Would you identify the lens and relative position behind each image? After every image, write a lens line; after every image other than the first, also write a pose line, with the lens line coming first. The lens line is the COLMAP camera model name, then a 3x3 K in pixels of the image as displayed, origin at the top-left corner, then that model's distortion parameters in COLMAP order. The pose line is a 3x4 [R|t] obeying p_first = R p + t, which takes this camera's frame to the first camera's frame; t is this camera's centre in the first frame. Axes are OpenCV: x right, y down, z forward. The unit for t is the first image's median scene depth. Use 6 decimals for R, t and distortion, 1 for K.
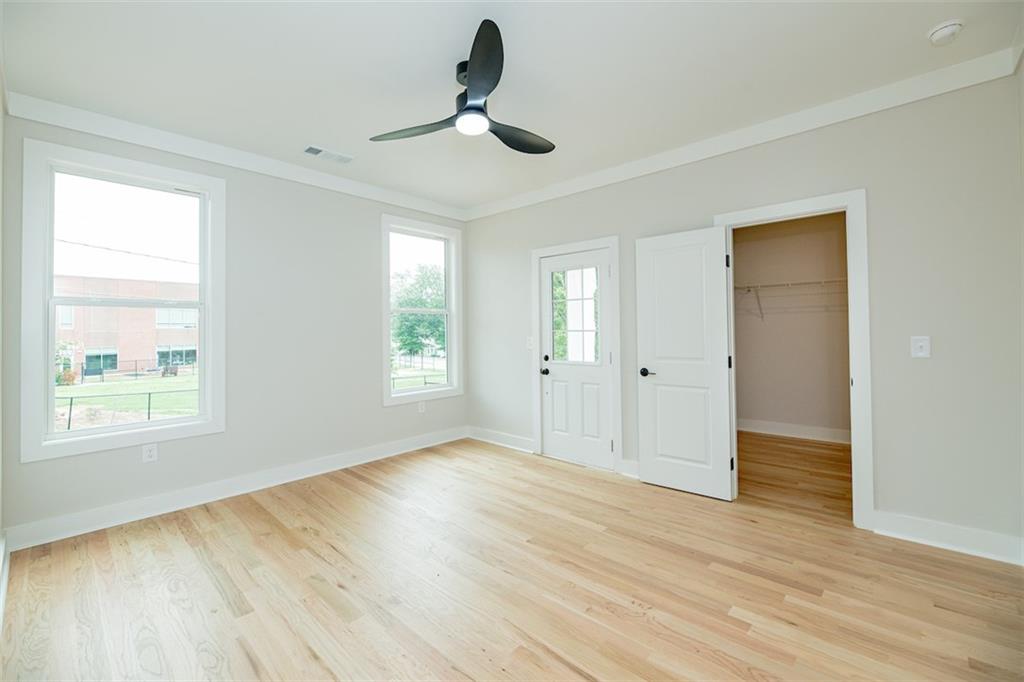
lens RADIAL K [[410.0, 0, 515.6], [0, 410.0, 339.6], [0, 0, 1]] dist [-0.002225, -0.000407]
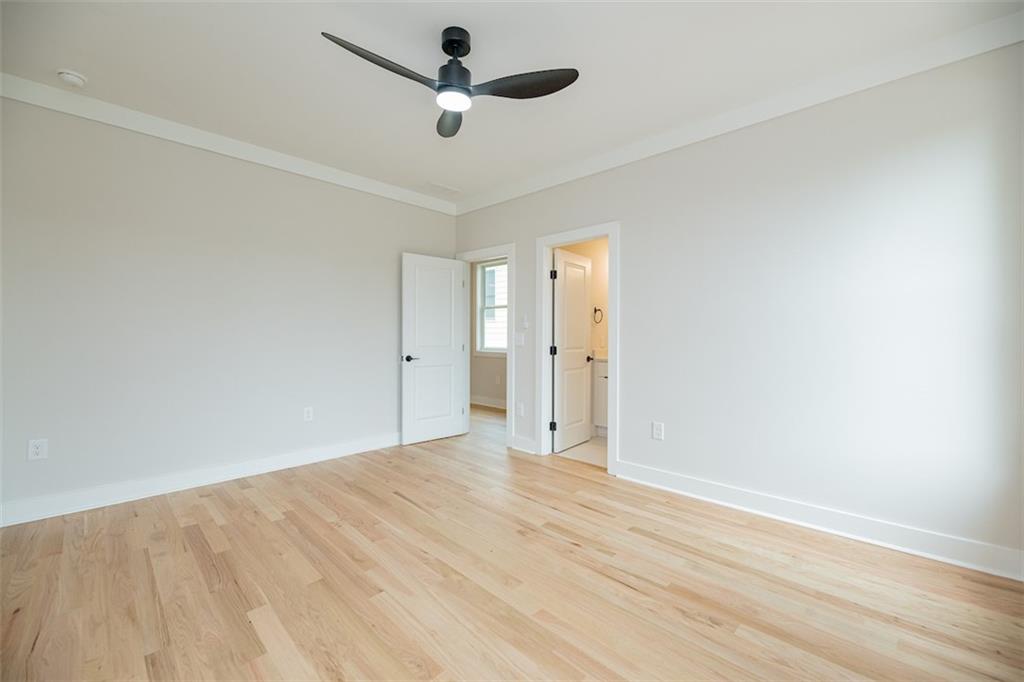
lens RADIAL K [[410.0, 0, 515.6], [0, 410.0, 339.6], [0, 0, 1]] dist [-0.002225, -0.000407]
pose [[-0.999651, 0.009174, 0.024793, -0.266344], [0.009943, 0.999468, 0.031066, 0.005156], [-0.024495, 0.031302, -0.999210, 1.916388]]
